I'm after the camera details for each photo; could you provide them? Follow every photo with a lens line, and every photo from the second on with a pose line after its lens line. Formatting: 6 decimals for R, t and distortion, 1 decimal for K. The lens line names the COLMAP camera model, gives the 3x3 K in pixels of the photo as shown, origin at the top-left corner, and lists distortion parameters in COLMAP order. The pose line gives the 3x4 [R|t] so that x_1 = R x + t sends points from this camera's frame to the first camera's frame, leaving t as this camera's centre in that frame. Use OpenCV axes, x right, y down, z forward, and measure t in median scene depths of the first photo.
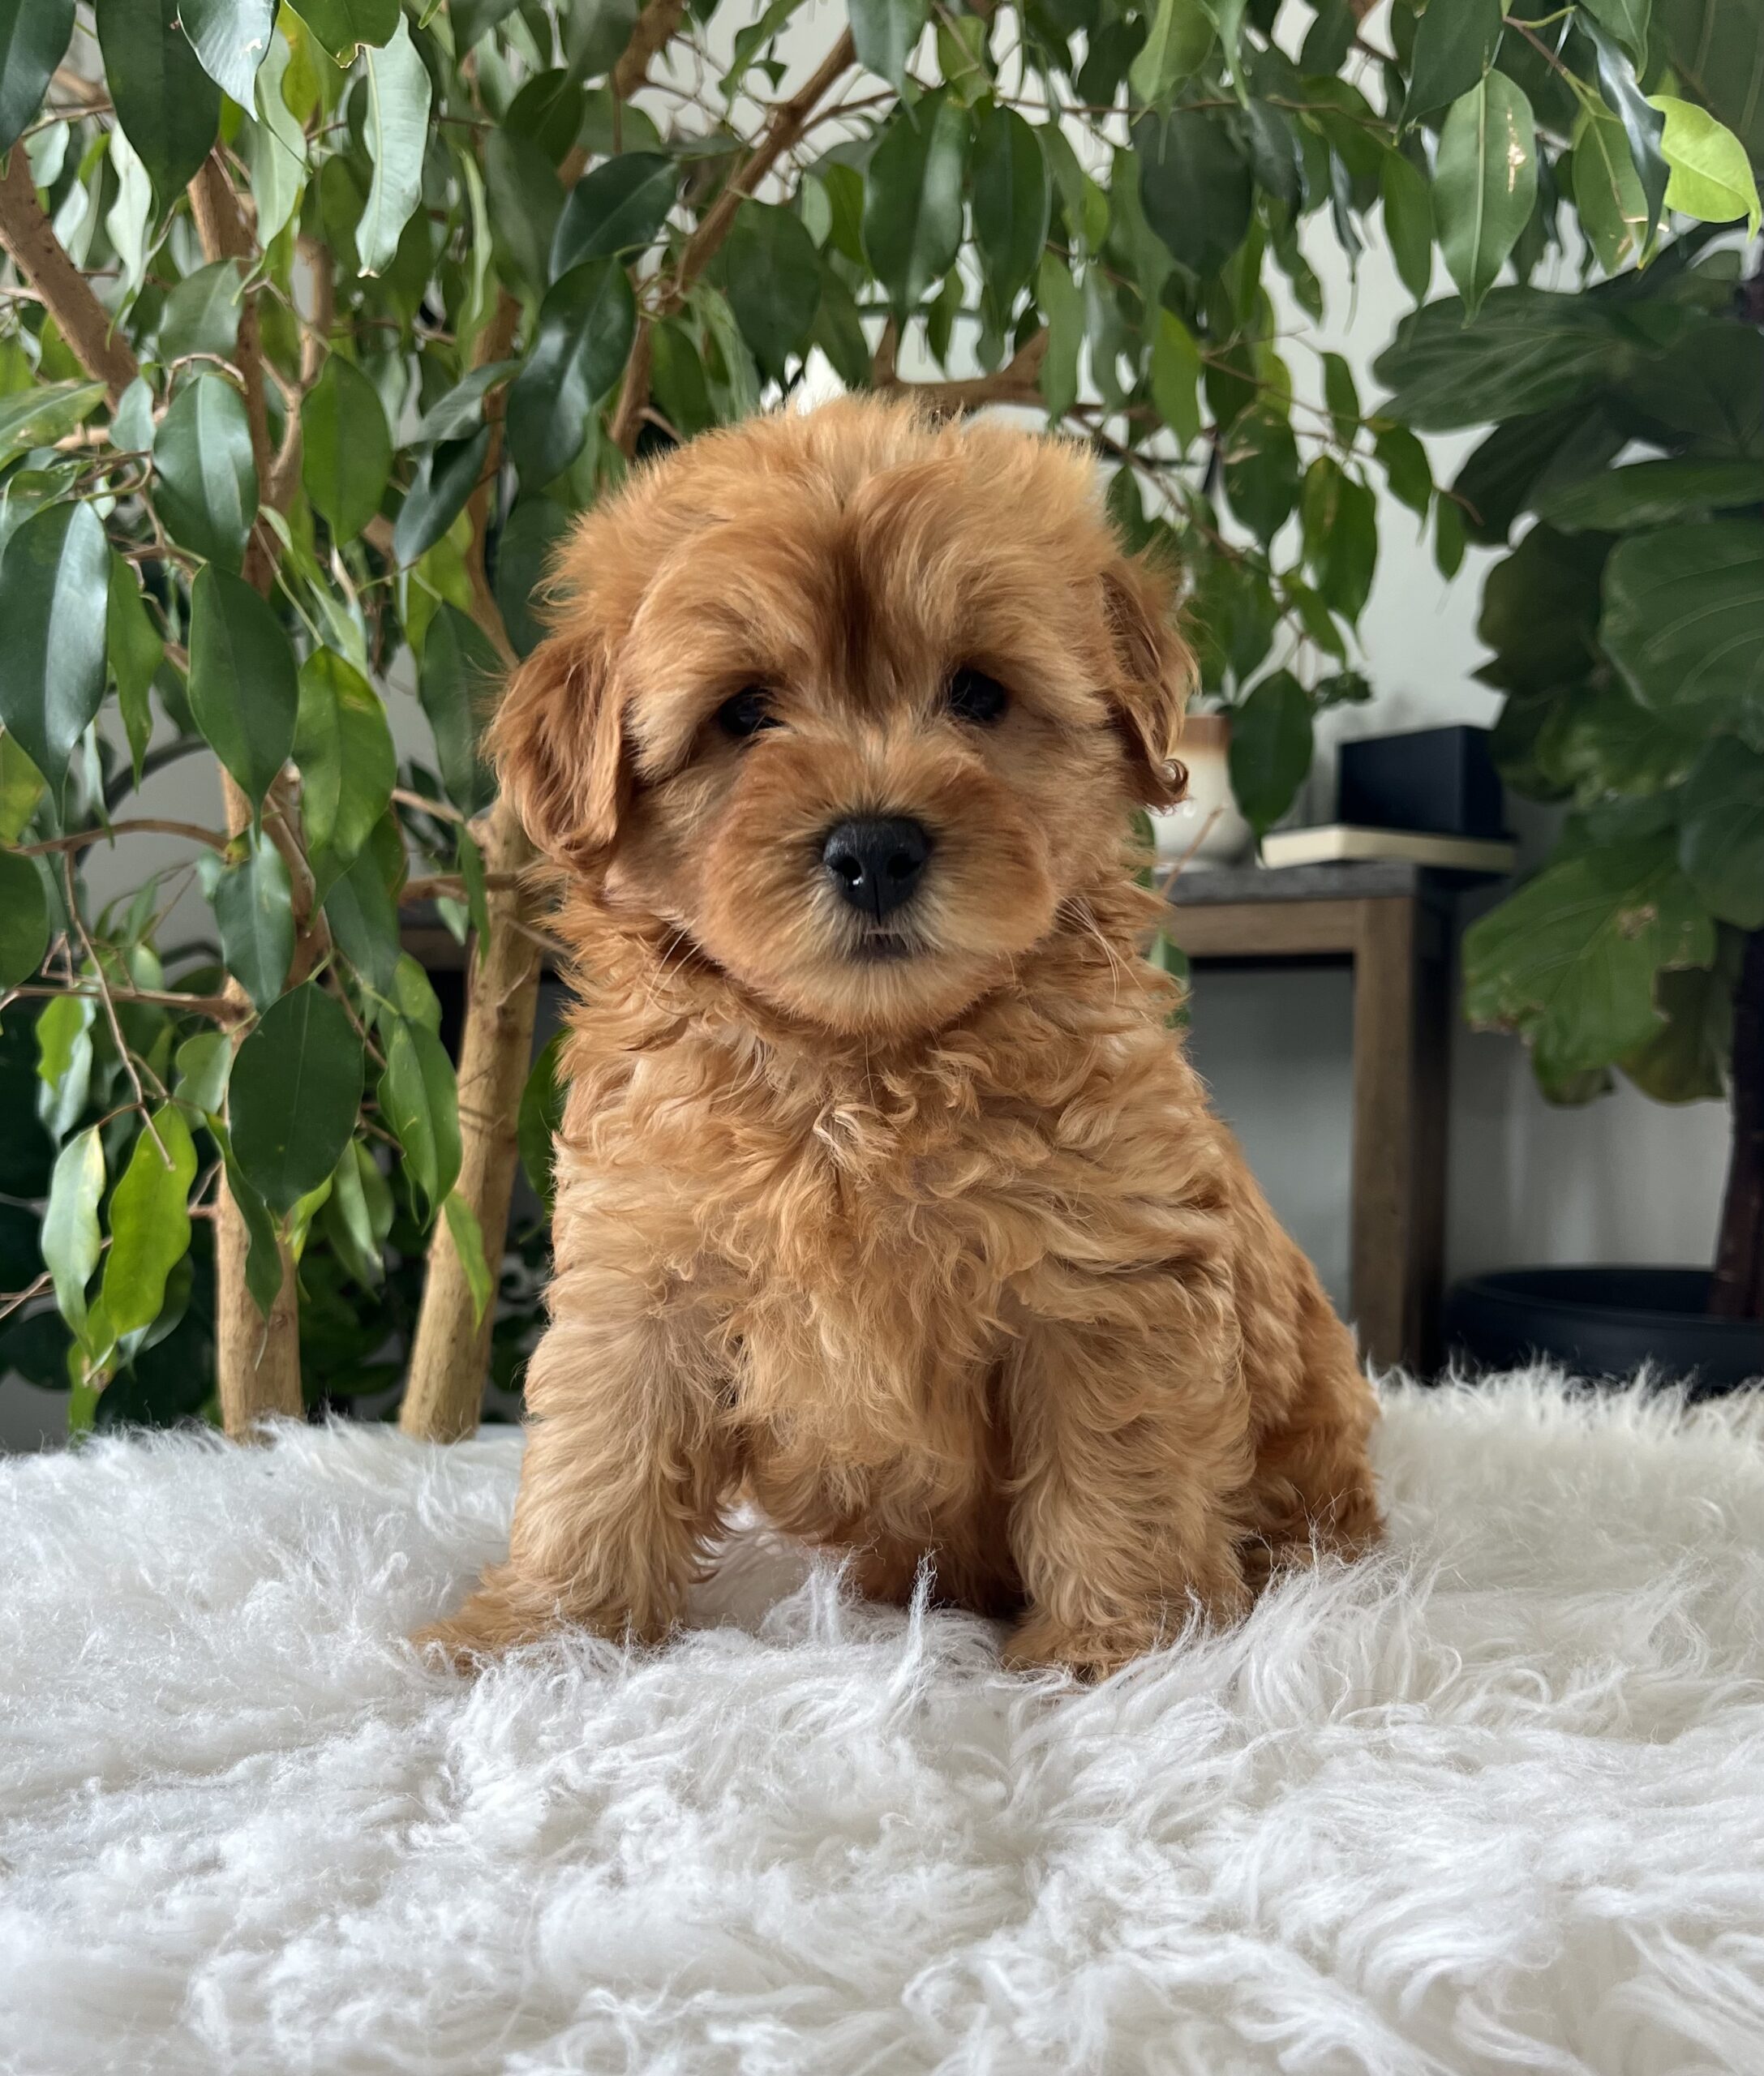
lens RADIAL K [[1974.6, 0, 867.9], [0, 1974.6, 1213.3], [0, 0, 1]] dist [0.019247, 0.000000]
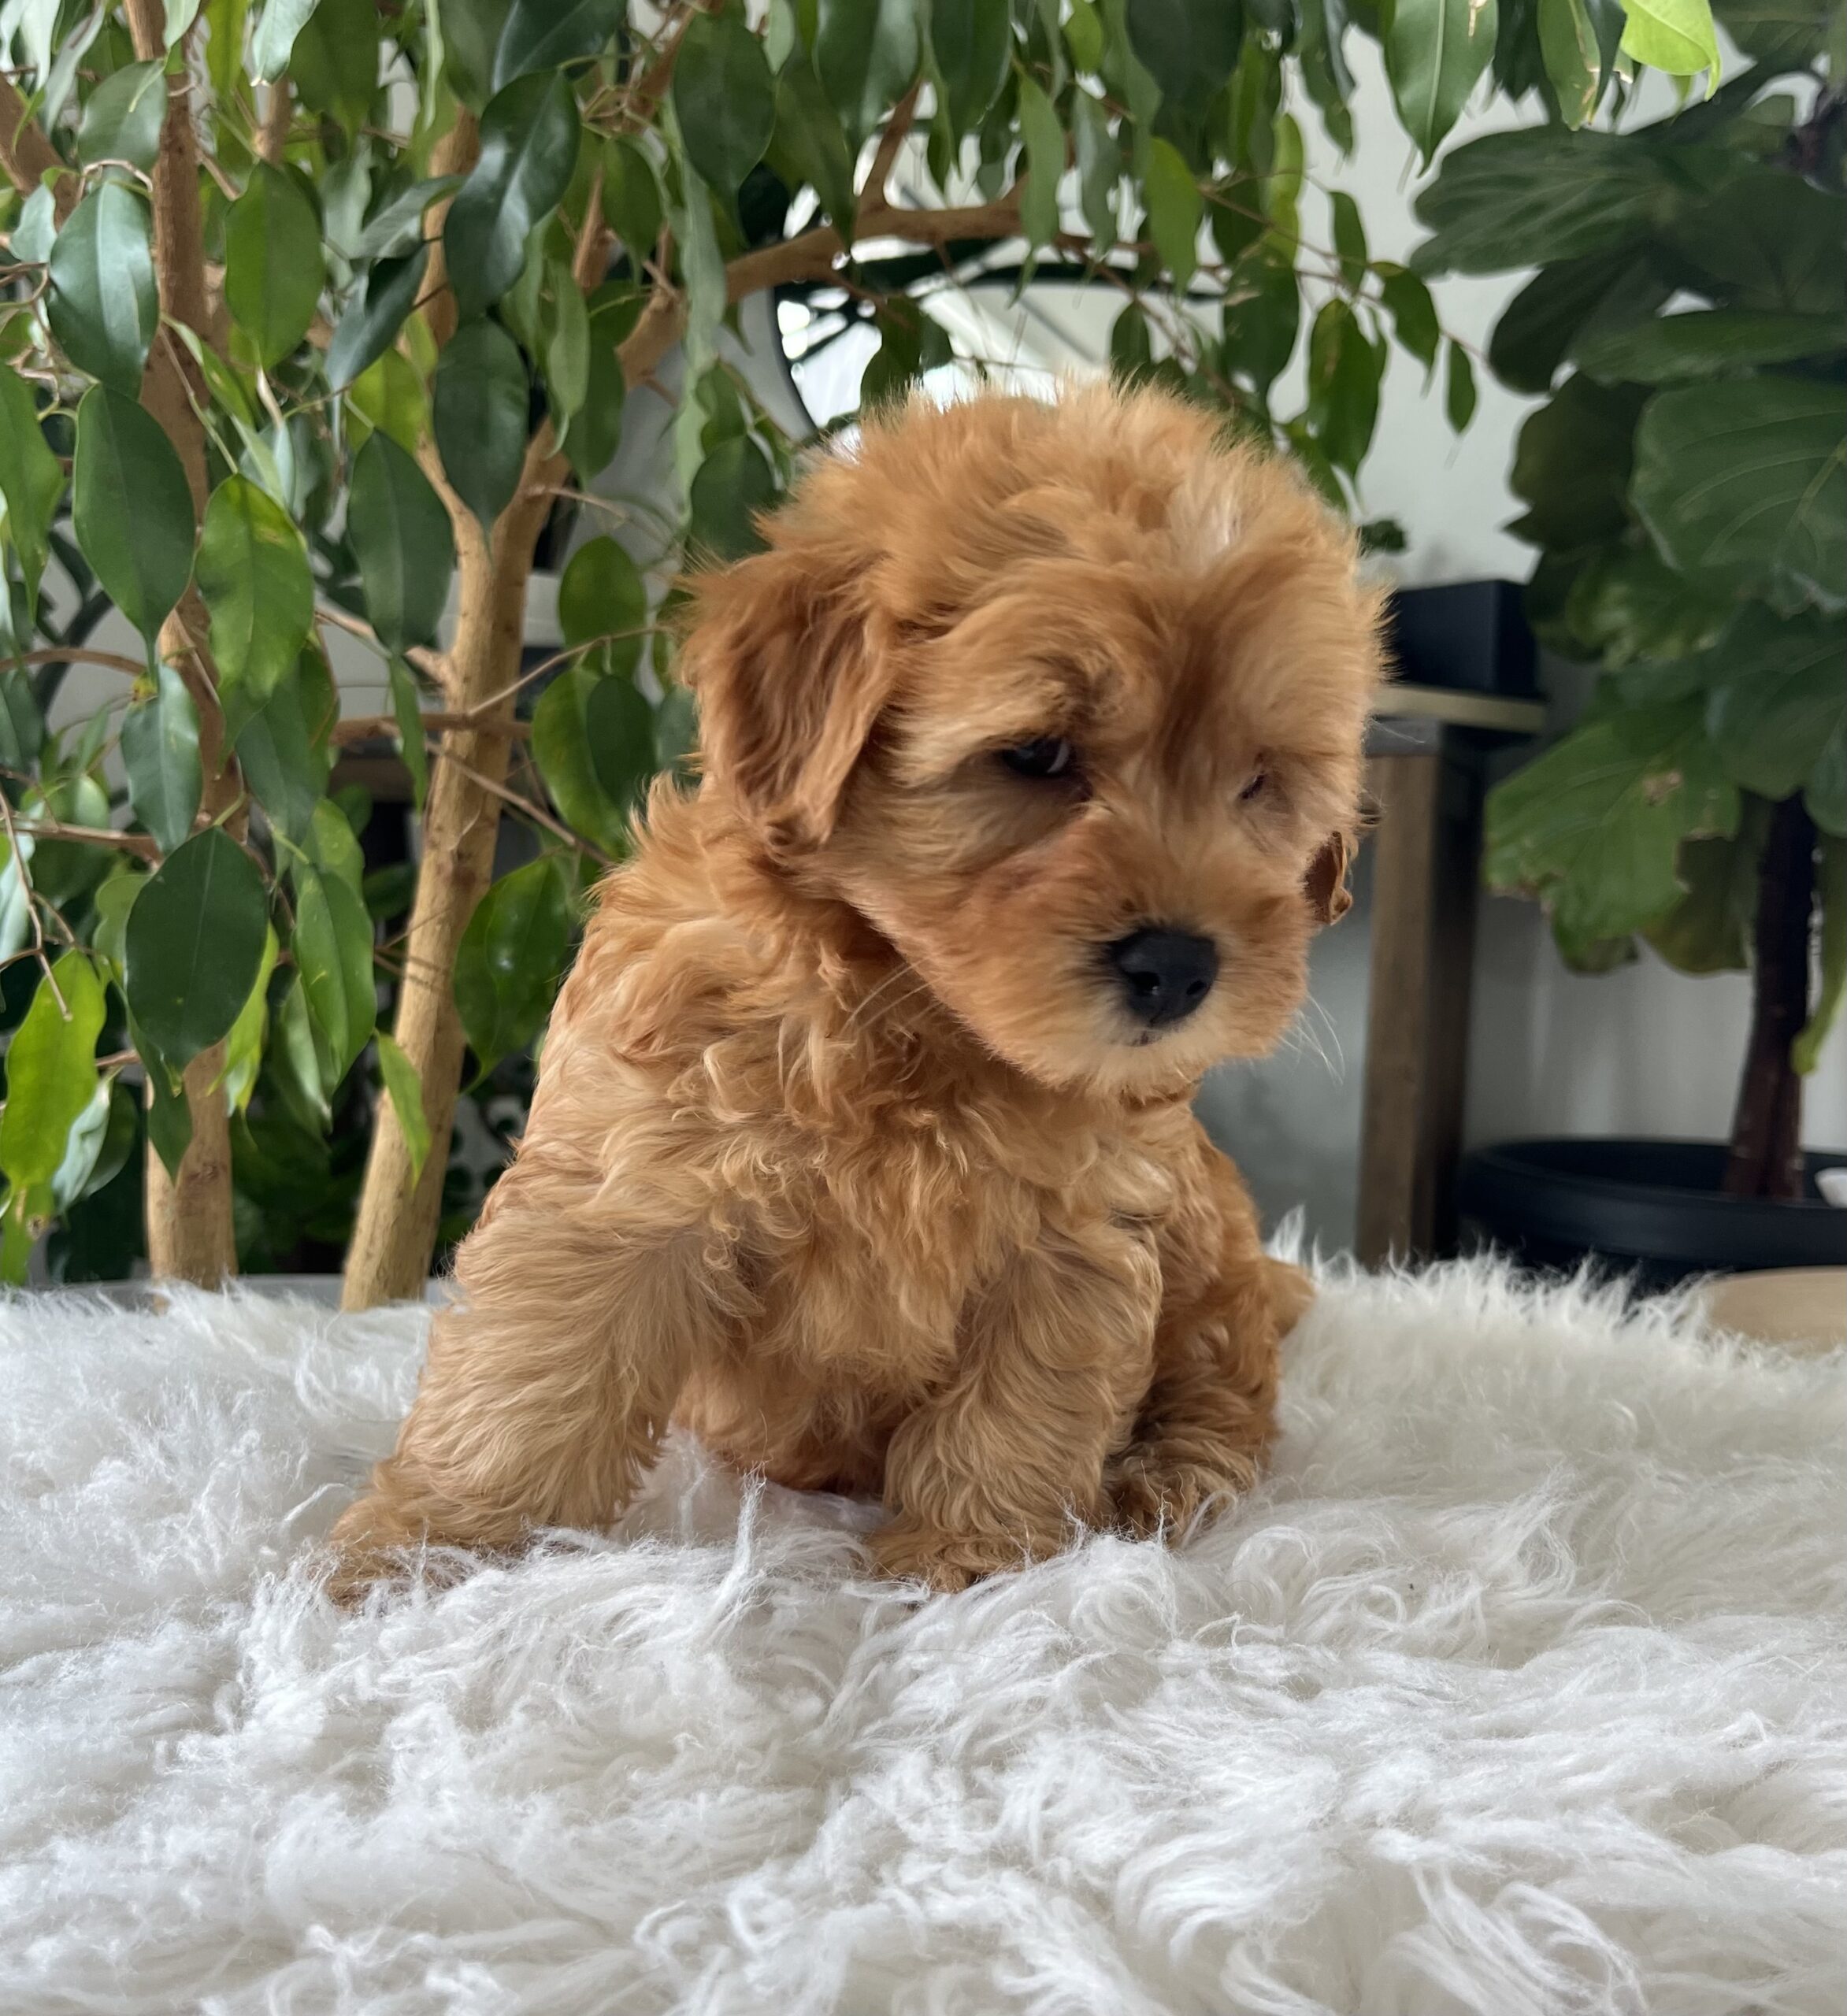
lens RADIAL K [[2014.8, 0, 941.1], [0, 2014.8, 1119.1], [0, 0, 1]] dist [0.012806, 0.000000]
pose [[0.999575, 0.024542, 0.015729, 0.052153], [-0.025008, 0.999232, 0.030169, -0.012792], [-0.014976, -0.030549, 0.999421, 0.012174]]
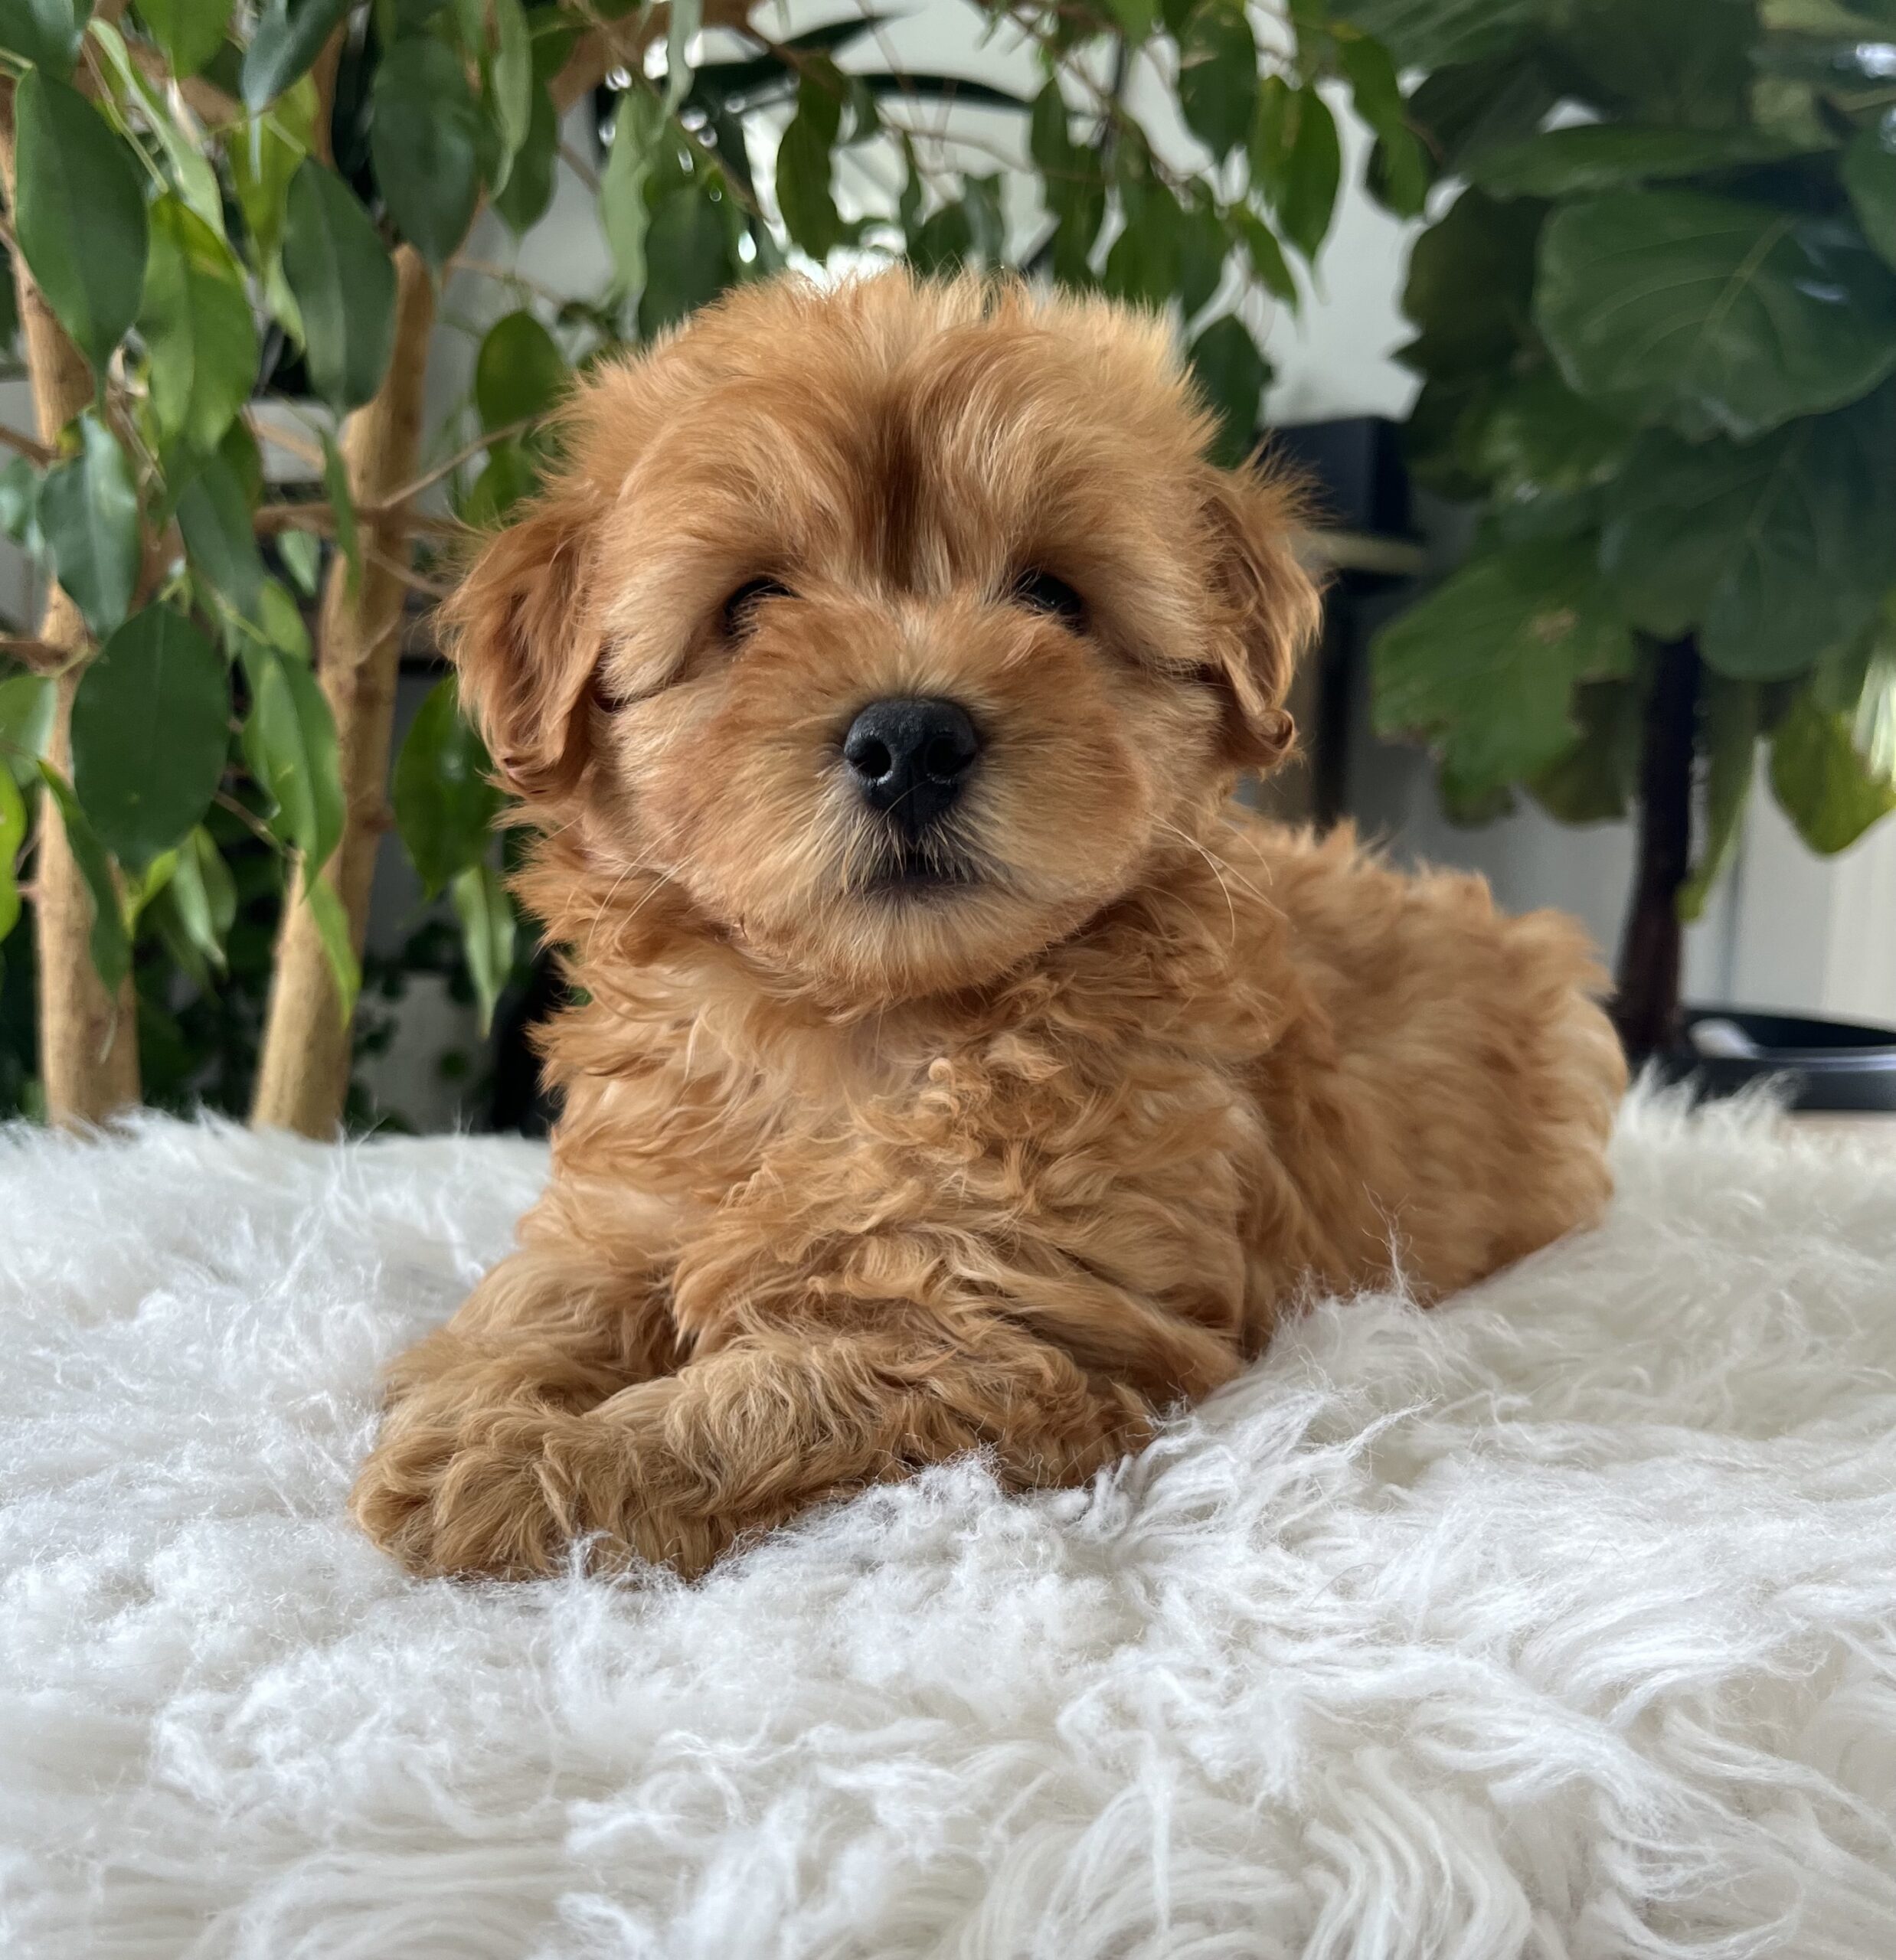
lens RADIAL K [[2065.1, 0, 895.3], [0, 2065.1, 1154.1], [0, 0, 1]] dist [0.005699, 0.000000]
pose [[0.995385, 0.000967, 0.095953, -0.049538], [-0.010247, 0.995302, 0.096275, 0.027643], [-0.095409, -0.096814, 0.990719, 0.062816]]
